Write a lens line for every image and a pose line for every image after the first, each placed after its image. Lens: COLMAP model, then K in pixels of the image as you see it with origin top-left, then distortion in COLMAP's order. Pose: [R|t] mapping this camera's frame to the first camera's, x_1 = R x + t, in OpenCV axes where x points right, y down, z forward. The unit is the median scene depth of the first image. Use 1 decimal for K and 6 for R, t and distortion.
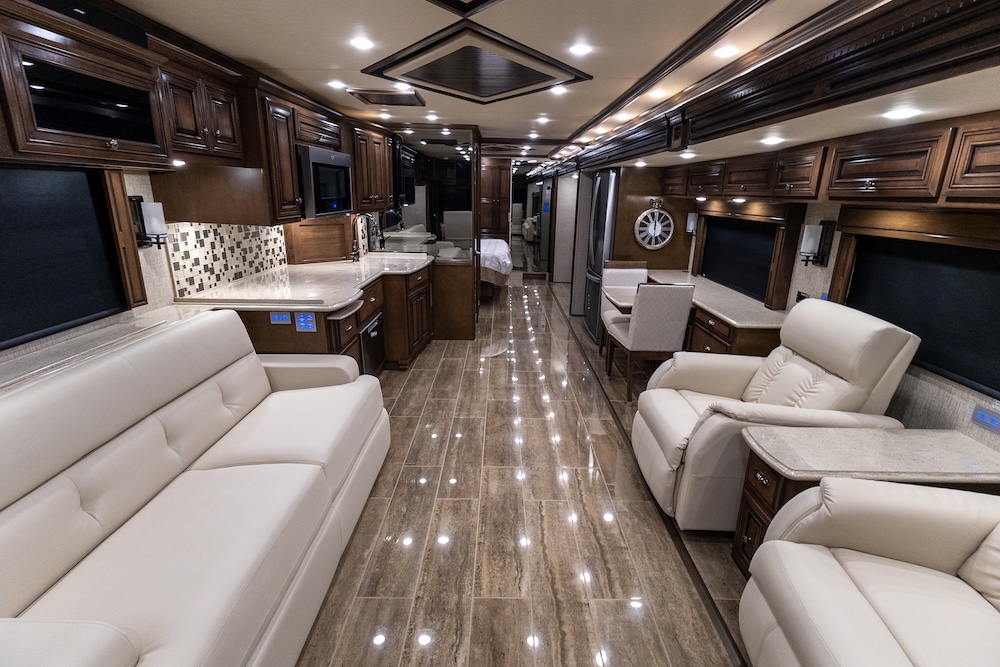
lens RADIAL K [[467.0, 0, 503.7], [0, 467.0, 331.7], [0, 0, 1]] dist [0.022587, -0.002843]
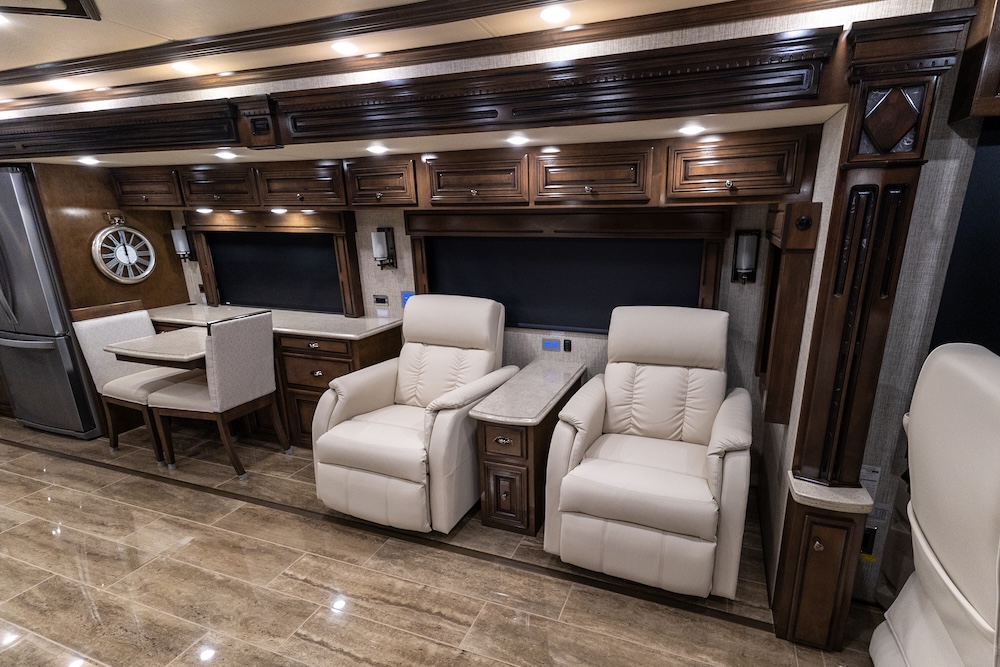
lens RADIAL K [[488.7, 0, 545.2], [0, 488.7, 361.6], [0, 0, 1]] dist [0.009122, -0.001124]
pose [[0.331183, -0.287209, 0.898793, -0.296464], [0.277459, 0.940078, 0.198165, -0.058212], [-0.901851, 0.183749, 0.391026, 0.249236]]
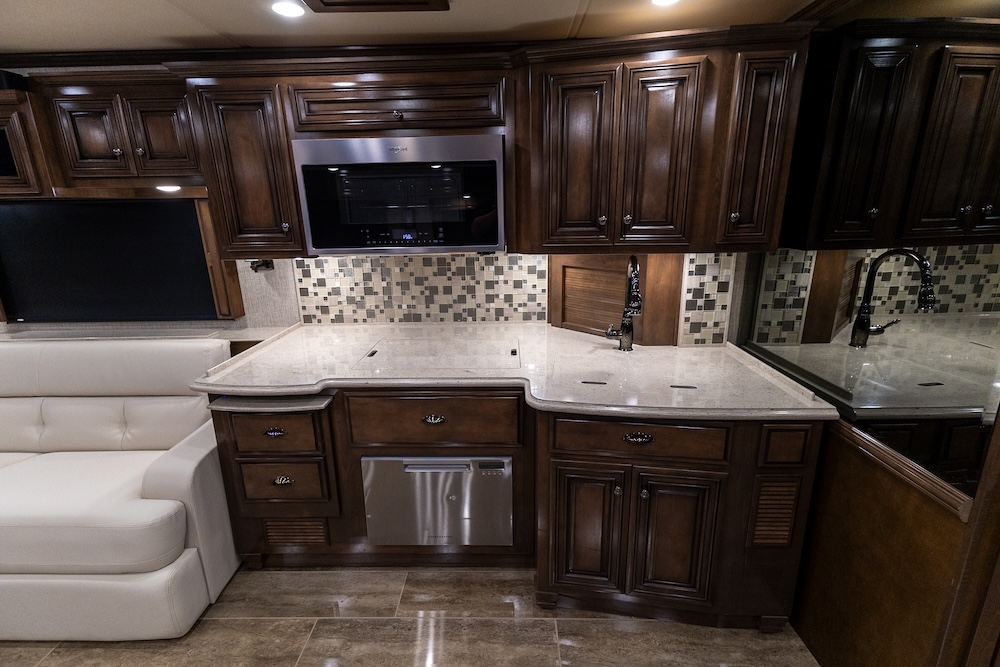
lens RADIAL K [[457.2, 0, 494.5], [0, 457.2, 331.5], [0, 0, 1]] dist [0.024536, -0.006698]
pose [[-0.031810, 0.238929, -0.970516, 0.221032], [-0.269167, 0.933086, 0.238536, -0.365463], [0.962568, 0.268819, 0.034630, 1.264702]]
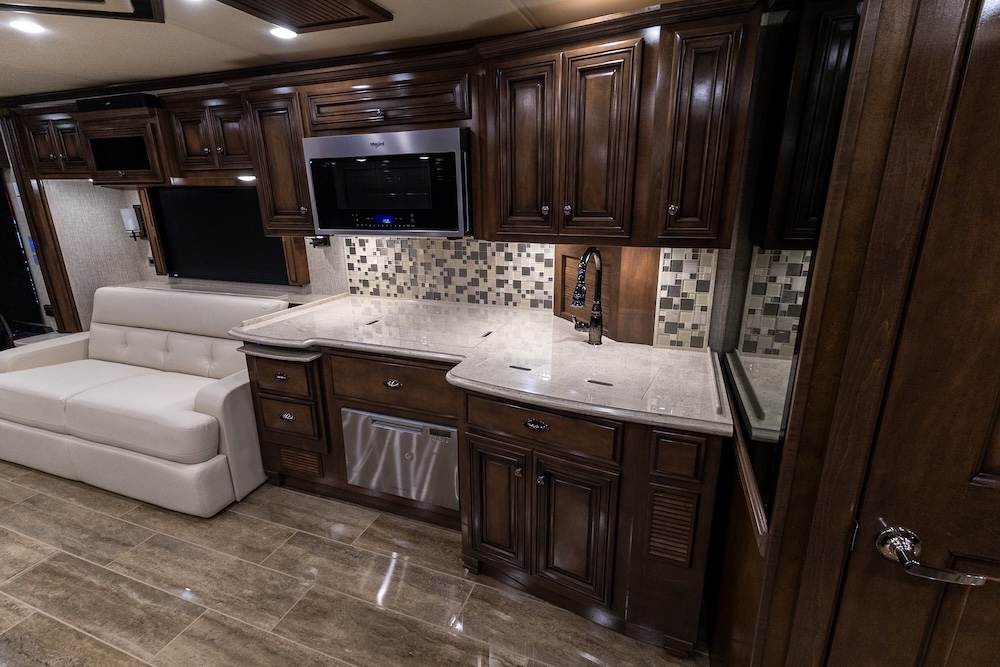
lens RADIAL K [[467.0, 0, 494.5], [0, 467.0, 331.9], [0, 0, 1]] dist [0.022587, -0.002843]
pose [[-0.362690, 0.242552, -0.899791, 0.220689], [-0.265816, 0.898497, 0.349349, -0.447860], [0.893196, 0.365884, -0.261401, 1.536954]]
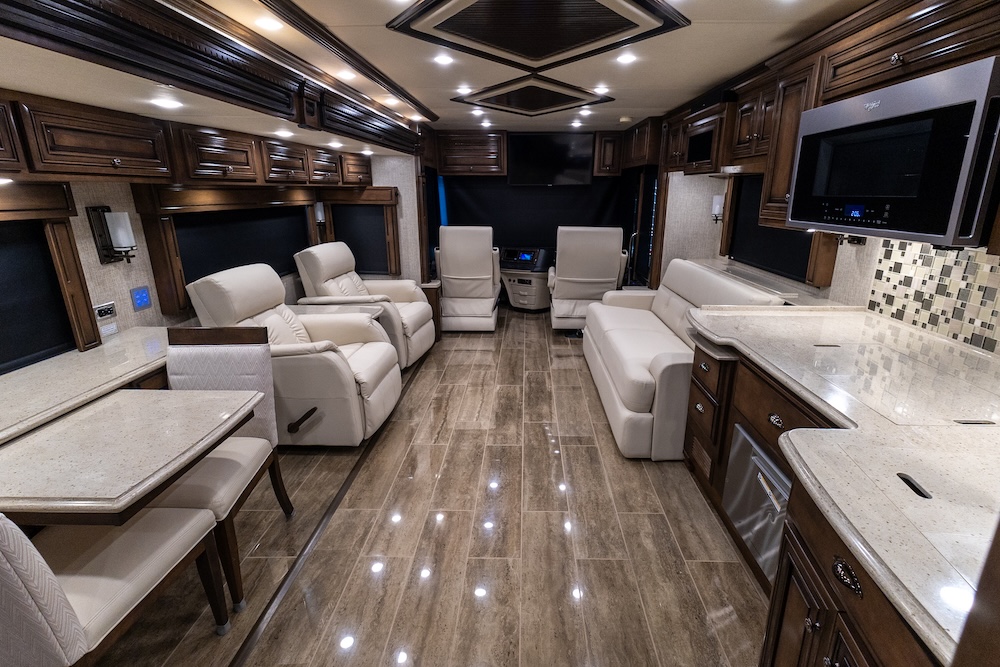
lens RADIAL K [[467.0, 0, 520.3], [0, 467.0, 331.6], [0, 0, 1]] dist [0.022587, -0.002843]
pose [[-0.999595, -0.025503, 0.012626, -0.044676], [-0.014269, 0.833047, 0.553018, -0.482021], [-0.024622, 0.552613, -0.833074, 1.658936]]
